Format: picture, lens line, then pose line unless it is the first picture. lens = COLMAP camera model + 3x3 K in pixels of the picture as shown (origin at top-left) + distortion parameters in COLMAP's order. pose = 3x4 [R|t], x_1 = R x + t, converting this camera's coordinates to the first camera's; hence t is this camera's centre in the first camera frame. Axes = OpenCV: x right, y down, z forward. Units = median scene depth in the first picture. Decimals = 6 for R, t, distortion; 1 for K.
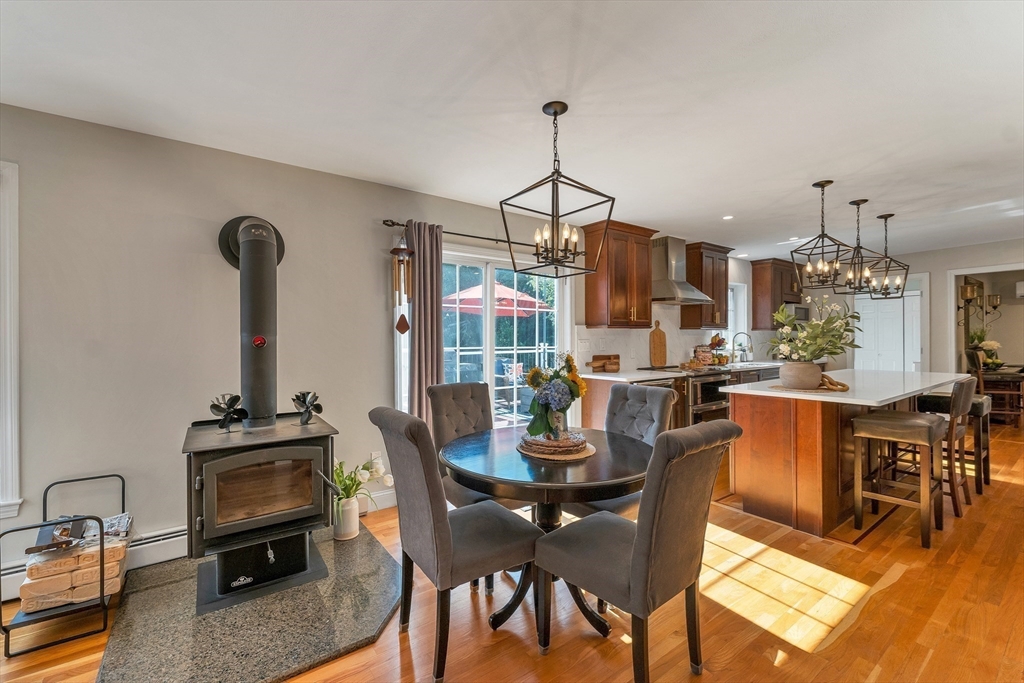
lens RADIAL K [[426.0, 0, 512.8], [0, 426.0, 339.6], [0, 0, 1]] dist [0.010961, 0.000108]
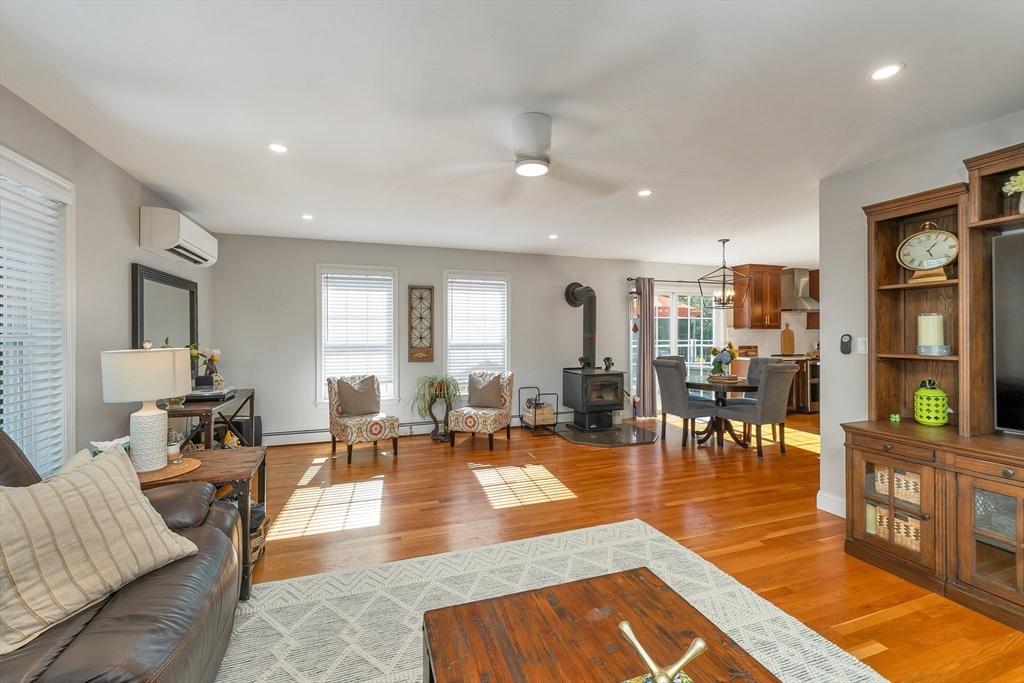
lens RADIAL K [[426.0, 0, 510.9], [0, 426.0, 335.7], [0, 0, 1]] dist [0.010961, 0.000108]
pose [[0.957039, -0.000106, -0.289959, -0.172919], [-0.001365, 0.999987, -0.004872, 0.007401], [0.289955, 0.005059, 0.957027, -0.817859]]
